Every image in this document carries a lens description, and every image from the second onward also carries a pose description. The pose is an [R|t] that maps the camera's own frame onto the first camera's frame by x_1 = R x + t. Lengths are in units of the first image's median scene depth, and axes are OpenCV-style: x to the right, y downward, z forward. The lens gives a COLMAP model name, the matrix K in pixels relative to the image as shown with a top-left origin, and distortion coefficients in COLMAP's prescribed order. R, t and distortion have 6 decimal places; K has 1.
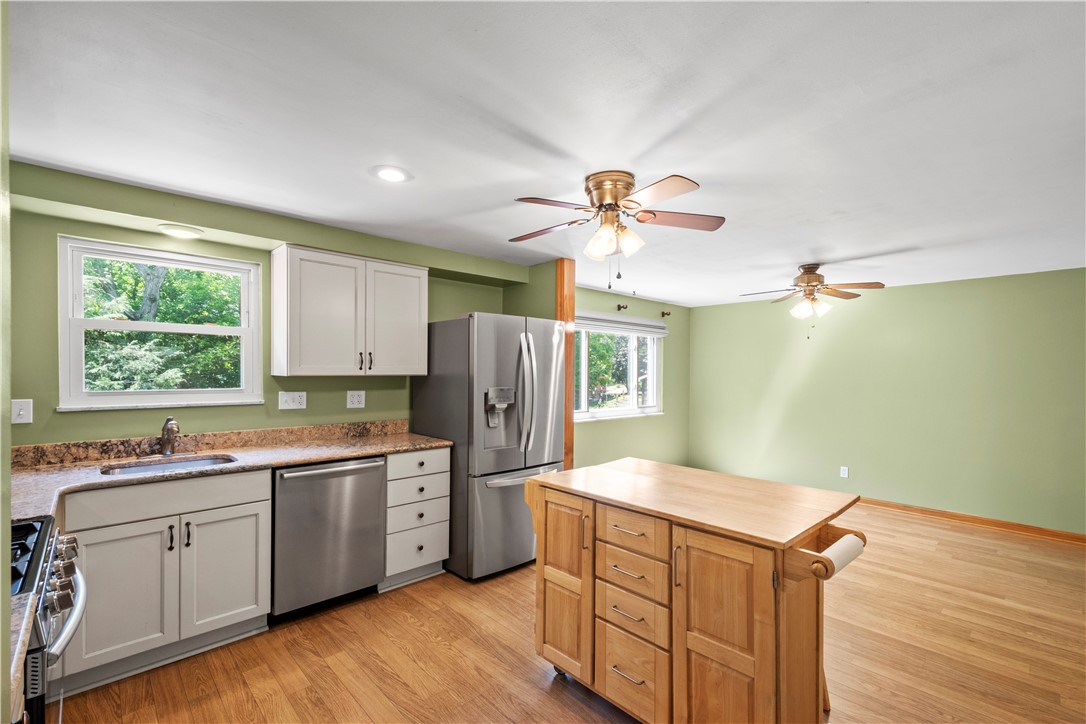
lens RADIAL K [[482.8, 0, 545.3], [0, 482.8, 374.5], [0, 0, 1]] dist [0.017615, -0.000497]
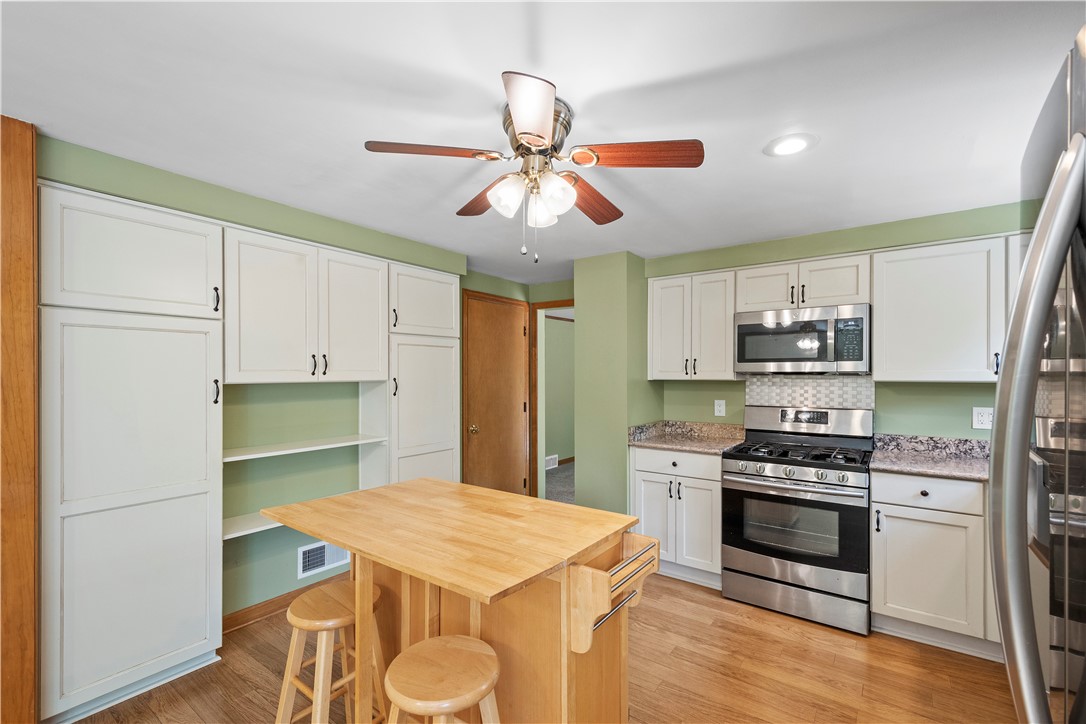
lens RADIAL K [[475.0, 0, 548.2], [0, 475.0, 375.5], [0, 0, 1]] dist [0.014518, -0.000327]
pose [[-0.982780, -0.007025, -0.184645, 0.176922], [-0.009048, 0.999908, 0.010114, -0.008580], [0.184557, 0.011611, -0.982753, 1.219284]]
